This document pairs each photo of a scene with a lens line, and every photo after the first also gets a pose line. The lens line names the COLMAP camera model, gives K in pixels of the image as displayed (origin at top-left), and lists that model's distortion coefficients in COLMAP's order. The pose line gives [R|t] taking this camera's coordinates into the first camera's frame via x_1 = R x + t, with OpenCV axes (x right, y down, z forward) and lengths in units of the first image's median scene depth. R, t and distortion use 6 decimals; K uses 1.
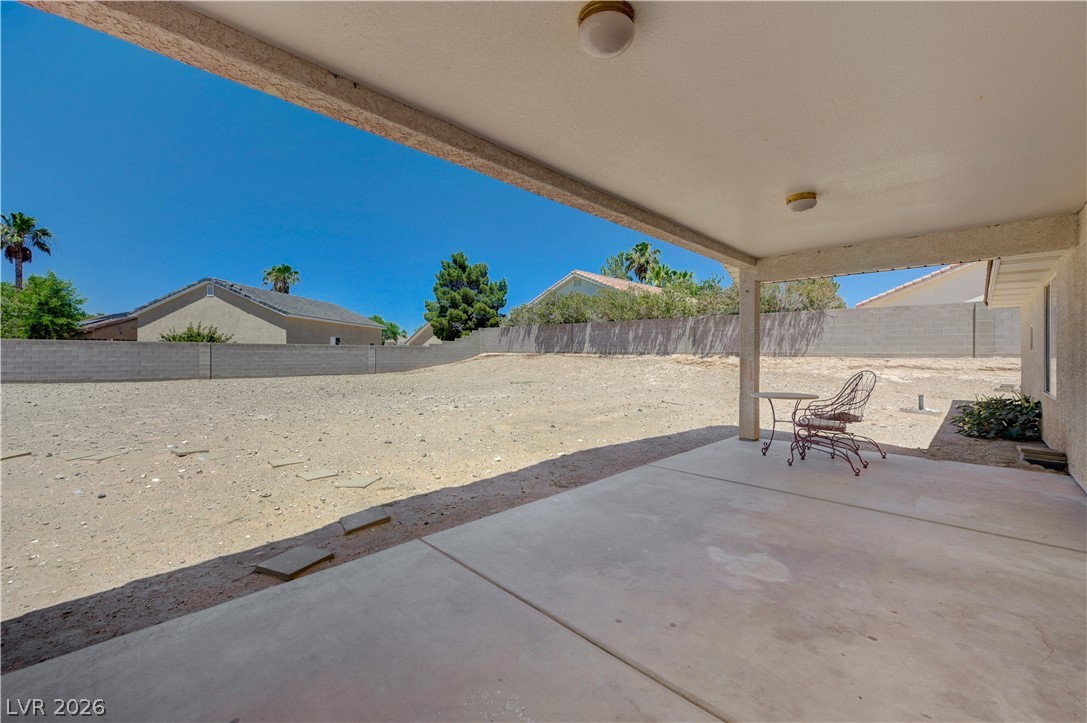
lens RADIAL K [[433.6, 0, 543.5], [0, 433.6, 354.6], [0, 0, 1]] dist [-0.000711, 0.000184]
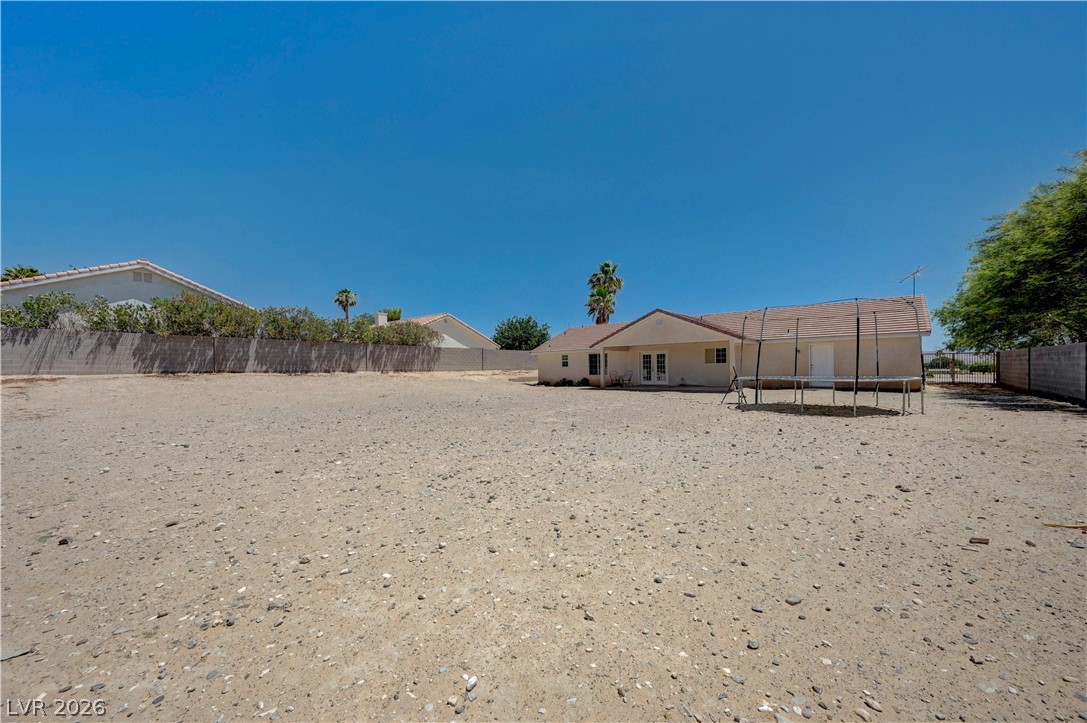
lens RADIAL K [[433.6, 0, 541.5], [0, 433.6, 369.5], [0, 0, 1]] dist [-0.000711, 0.000184]
pose [[-0.139356, -0.008375, 0.990207, -1.074598], [0.010066, 0.999901, 0.009874, -0.013310], [-0.990191, 0.011344, -0.139258, 0.664985]]
